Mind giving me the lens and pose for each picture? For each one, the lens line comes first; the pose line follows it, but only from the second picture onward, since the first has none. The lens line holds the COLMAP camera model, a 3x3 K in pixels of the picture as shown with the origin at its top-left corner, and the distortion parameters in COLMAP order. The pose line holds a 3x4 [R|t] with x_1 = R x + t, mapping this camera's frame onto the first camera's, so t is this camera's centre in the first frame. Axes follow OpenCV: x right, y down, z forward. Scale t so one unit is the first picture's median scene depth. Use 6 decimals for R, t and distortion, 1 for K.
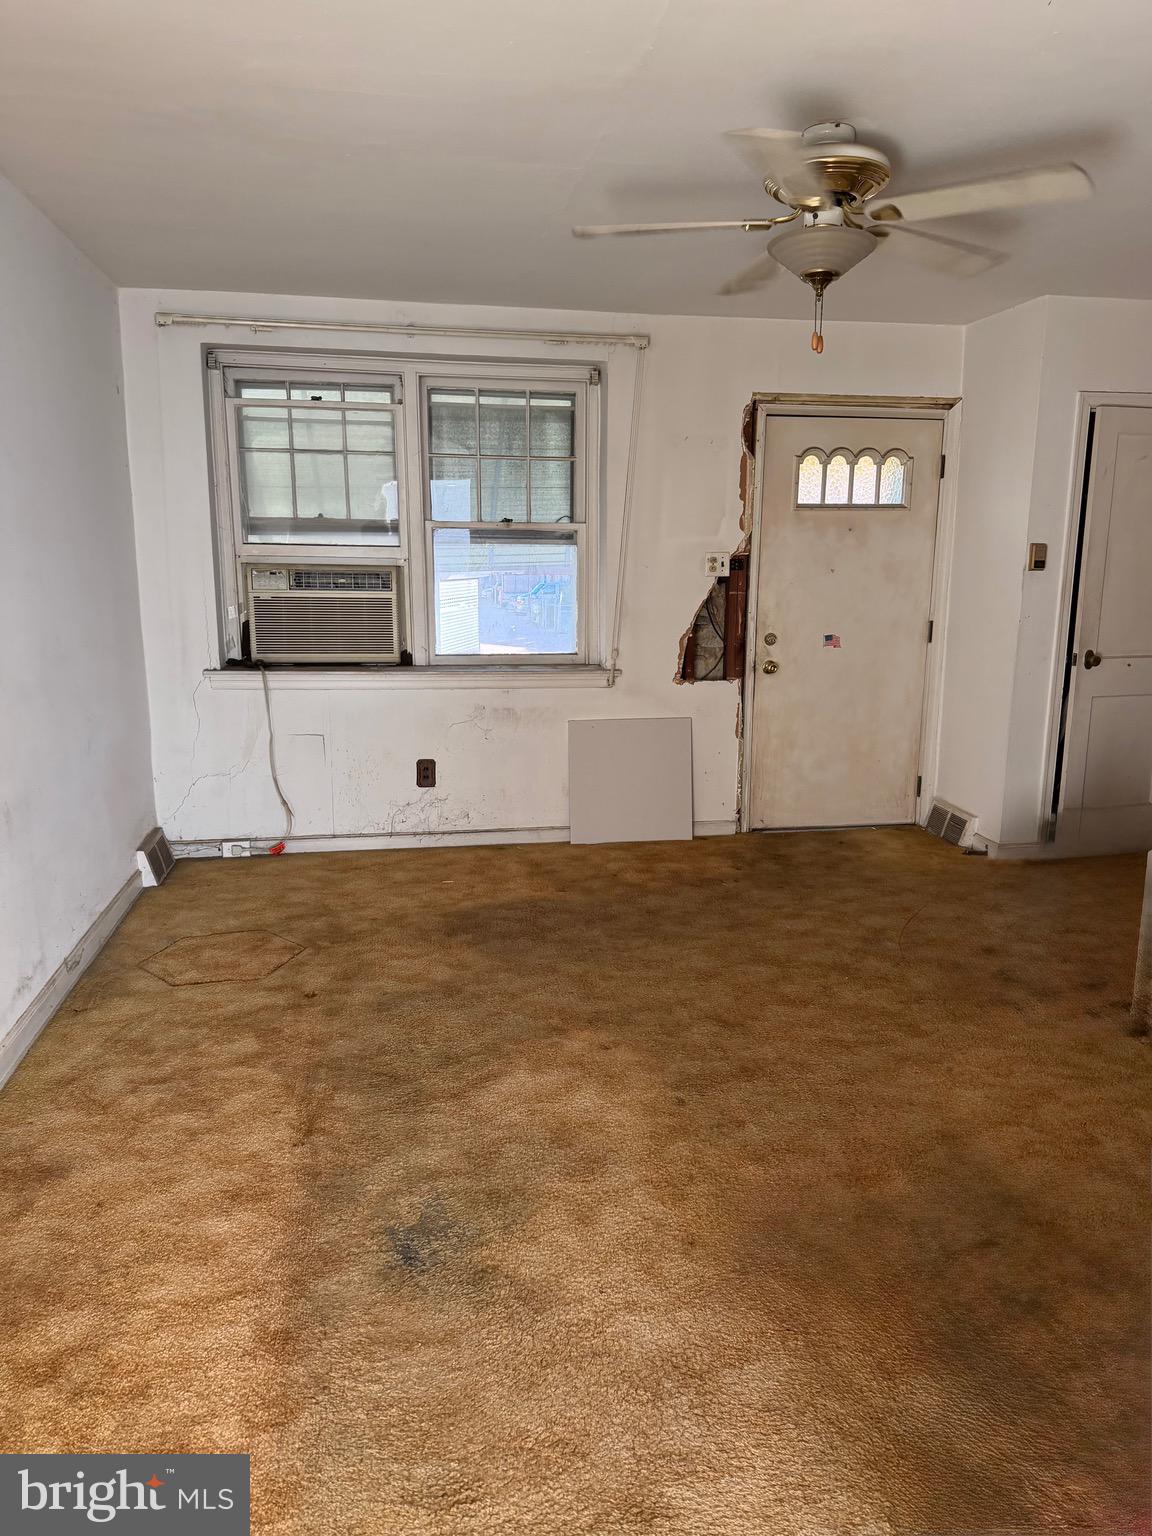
lens RADIAL K [[1059.6, 0, 571.9], [0, 1059.6, 767.7], [0, 0, 1]] dist [0.036467, -0.045370]
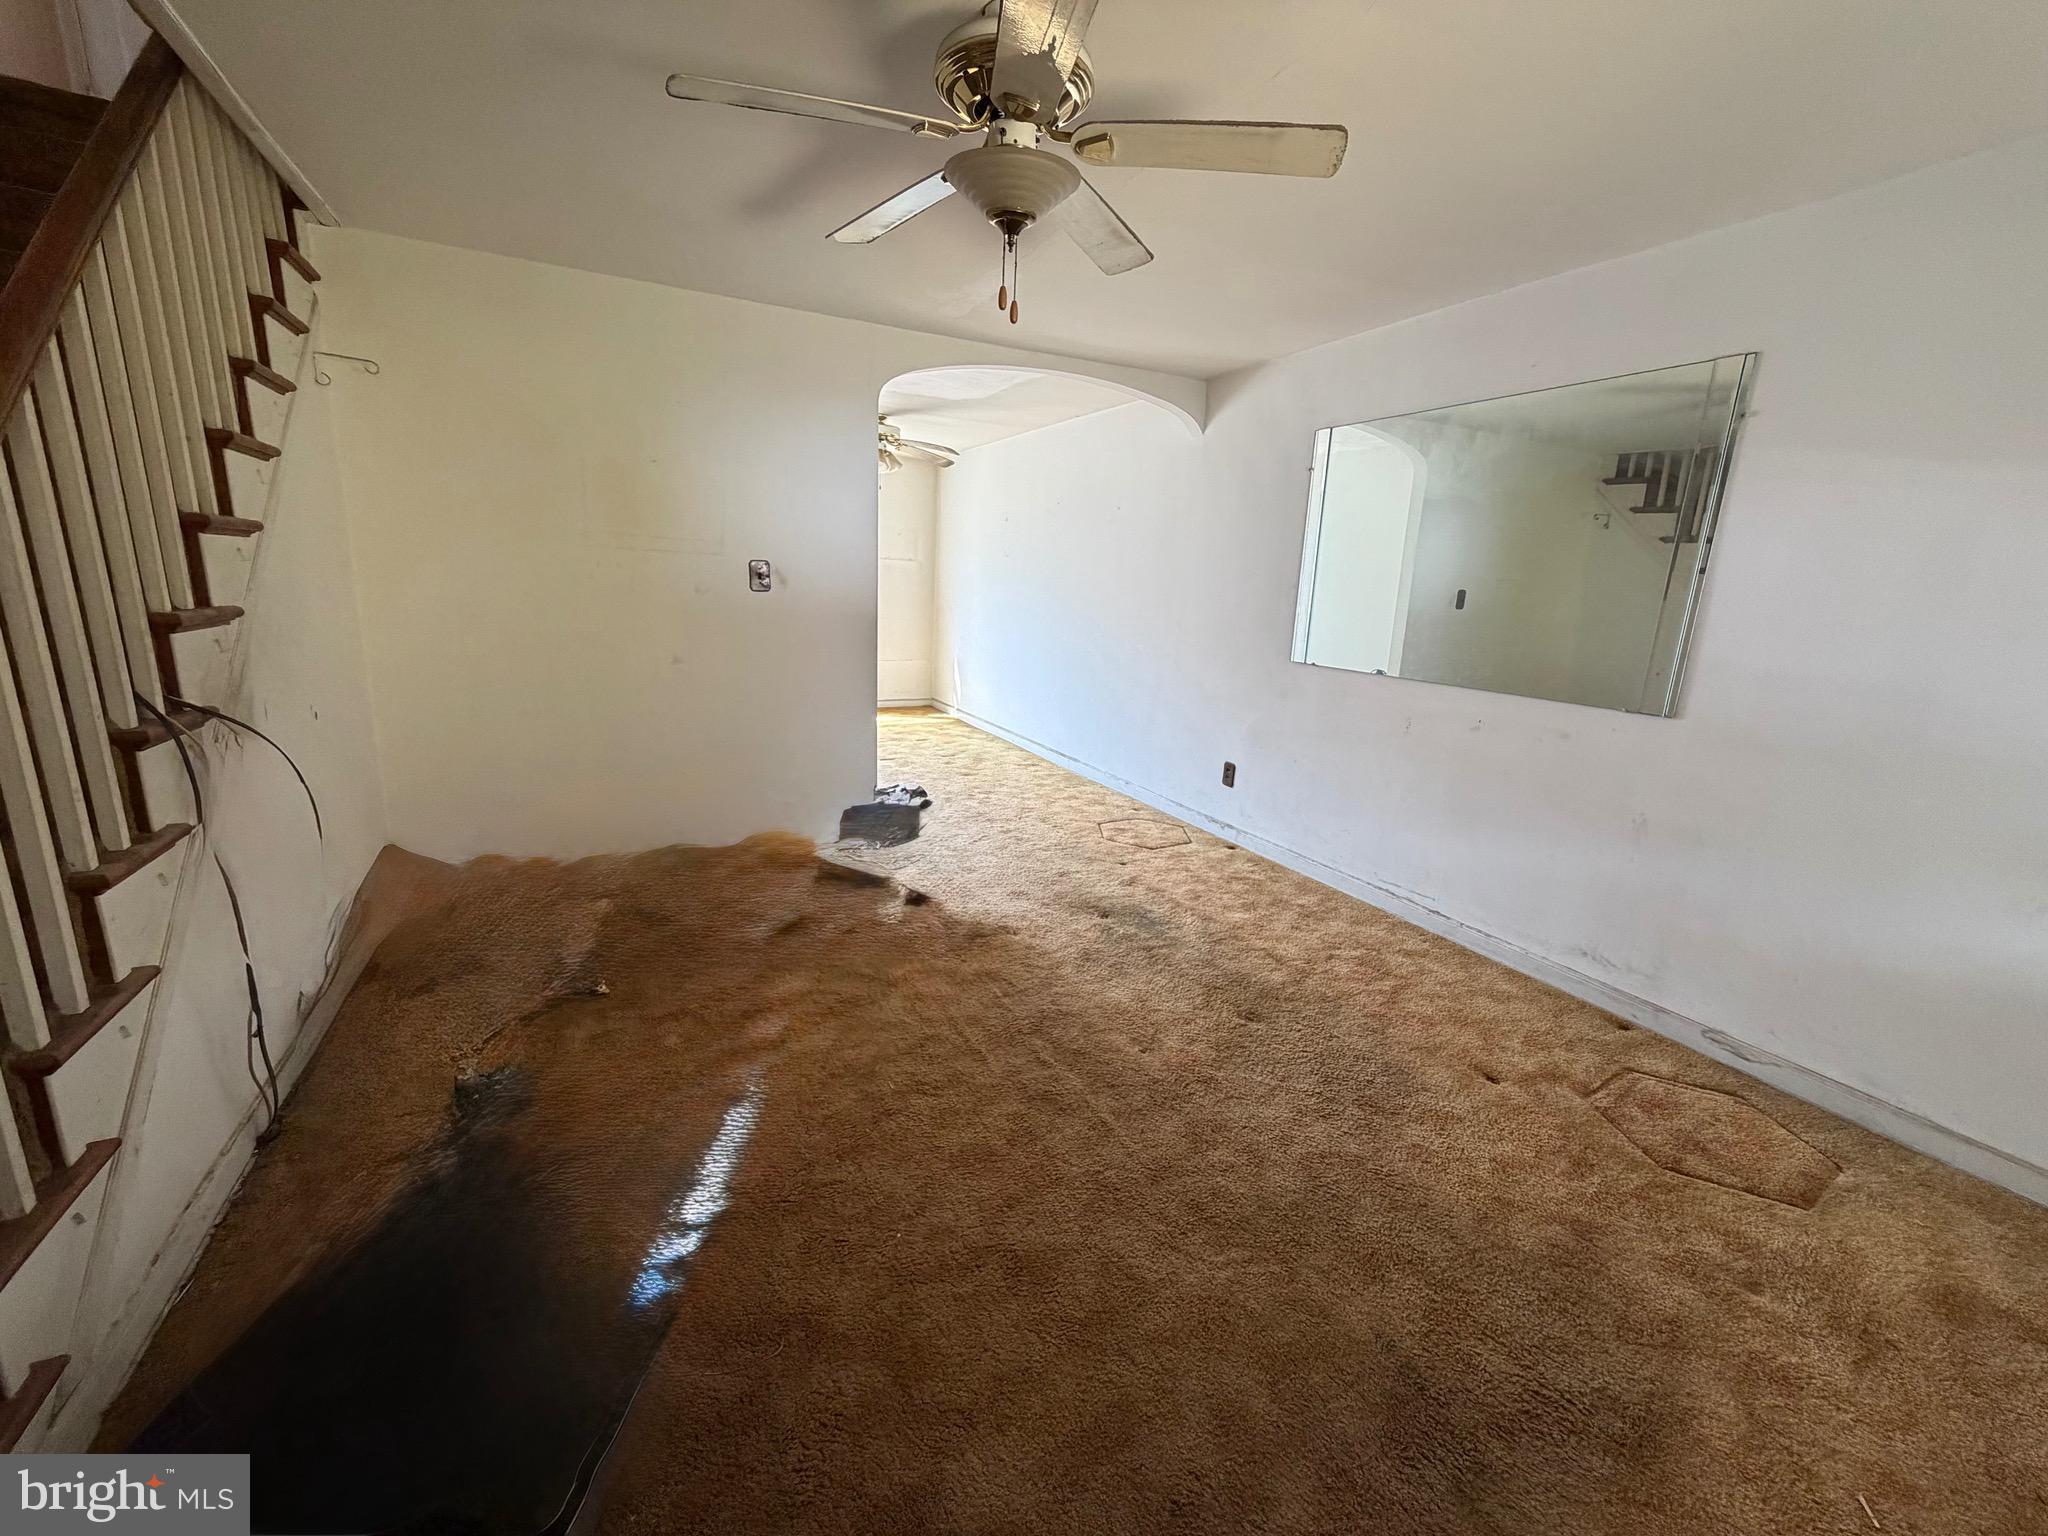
lens RADIAL K [[812.2, 0, 1023.8], [0, 812.2, 764.4], [0, 0, 1]] dist [-0.010371, 0.003068]
pose [[-0.955632, 0.035210, -0.292451, 0.399581], [-0.090138, 0.910249, 0.404130, -0.333650], [0.280433, 0.412561, -0.866690, 1.650854]]
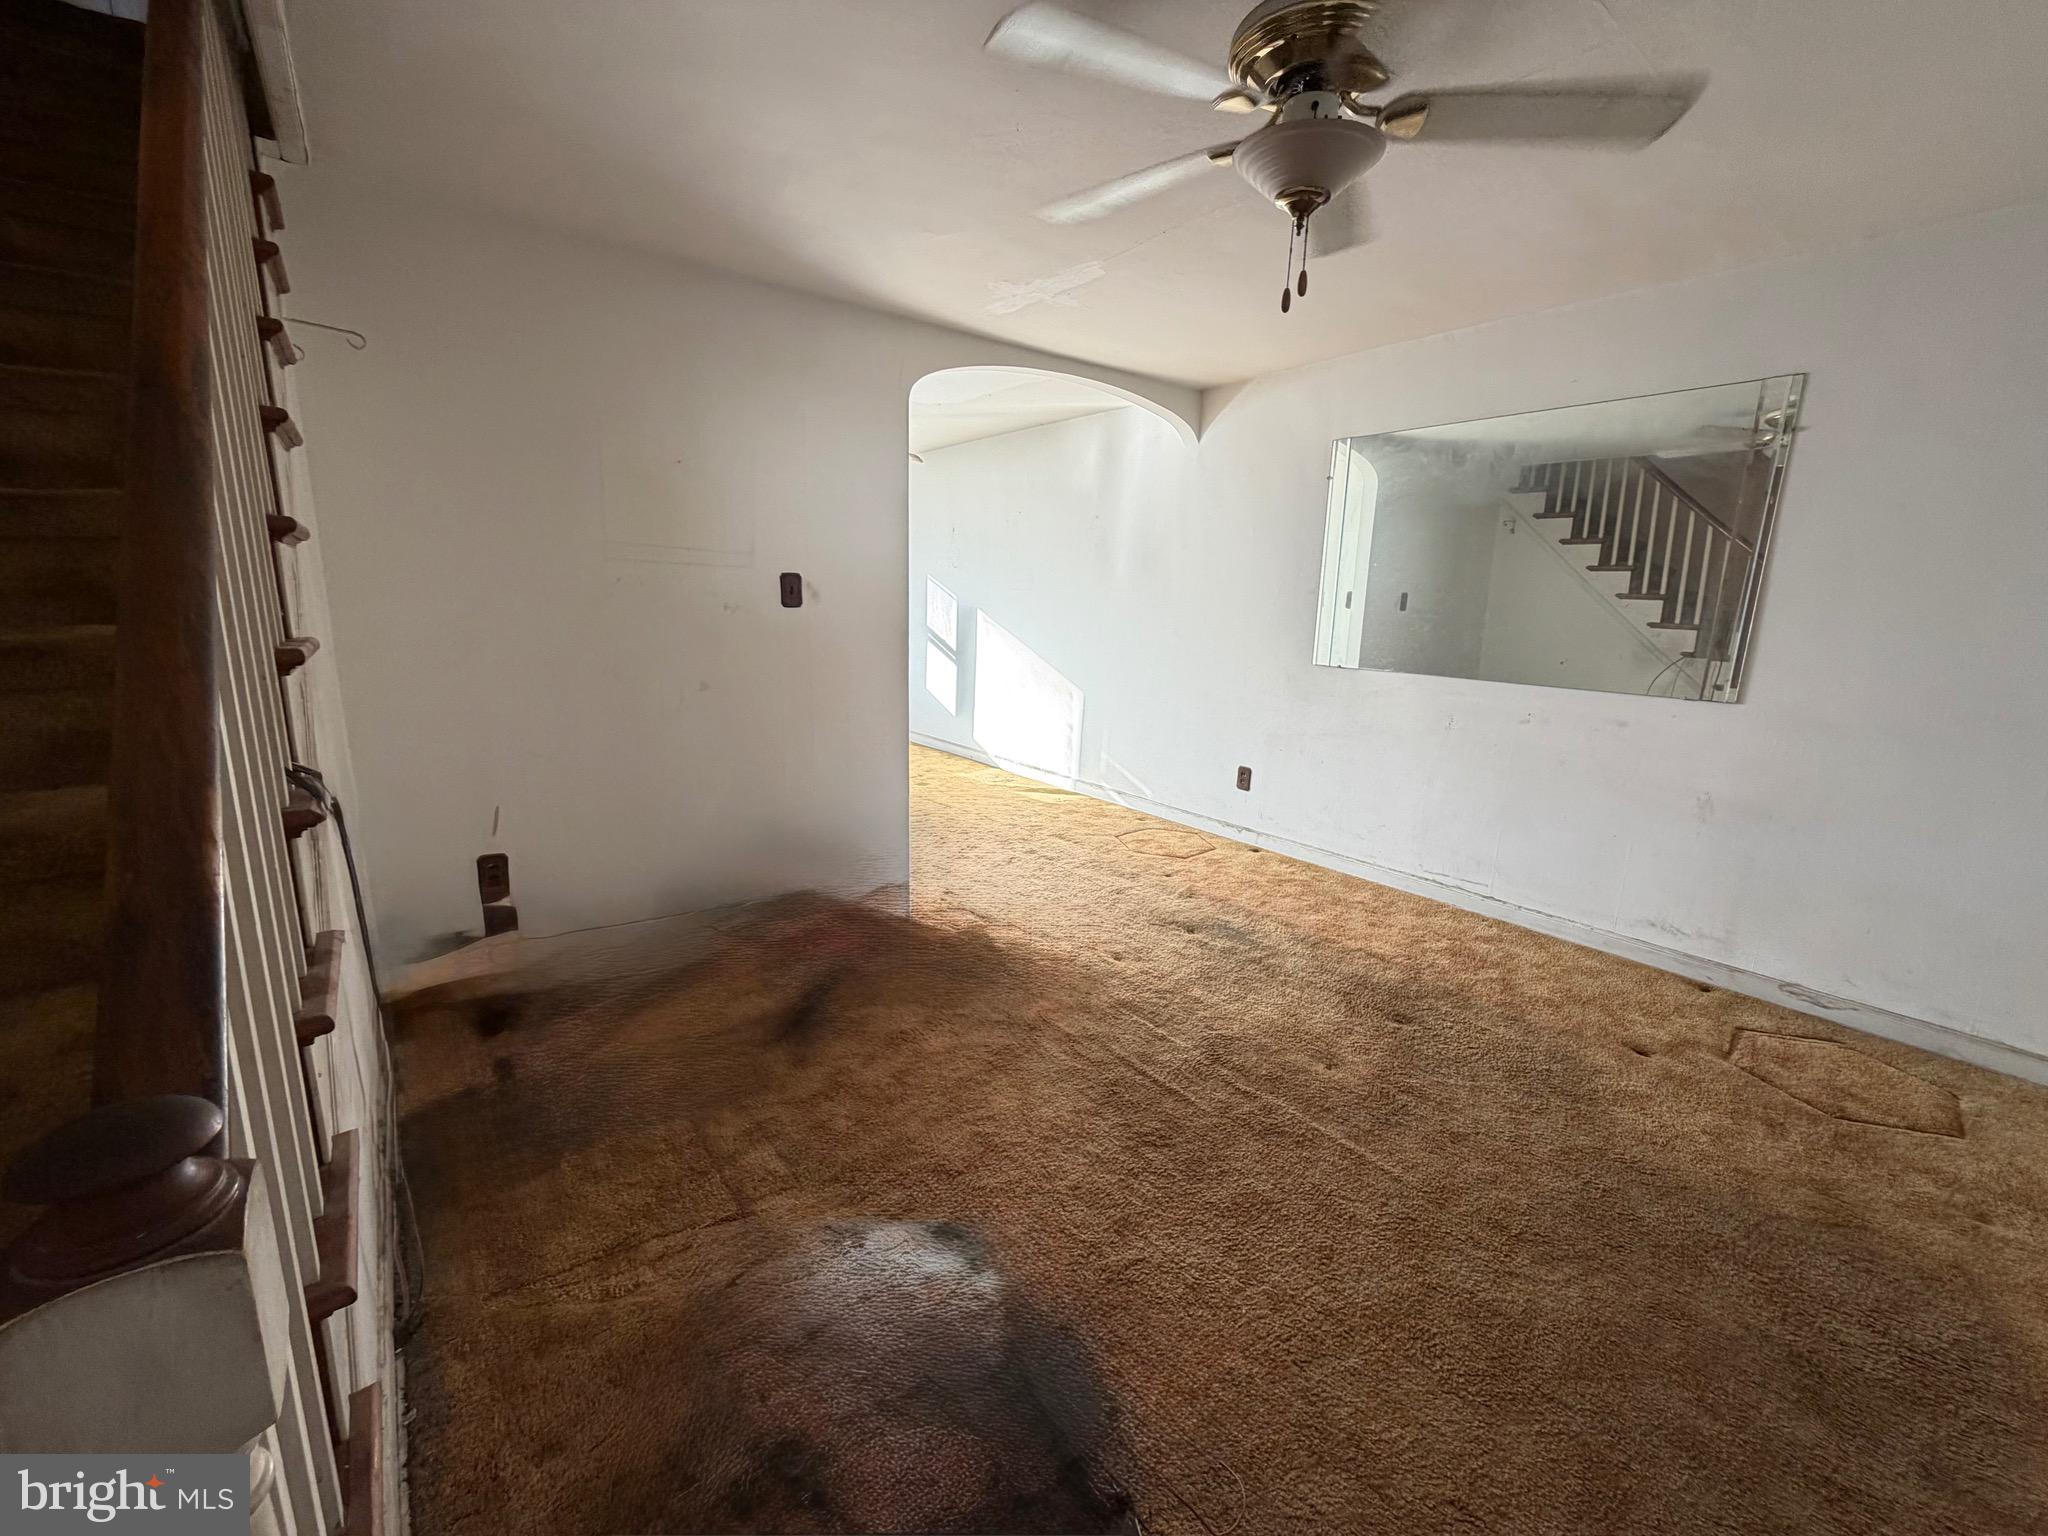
lens RADIAL K [[812.2, 0, 1022.3], [0, 812.2, 764.9], [0, 0, 1]] dist [-0.010371, 0.003068]
pose [[-0.882990, 0.084308, -0.461758, 0.677283], [-0.107638, 0.921156, 0.374013, -0.287520], [0.456884, 0.379953, -0.804297, 1.475300]]
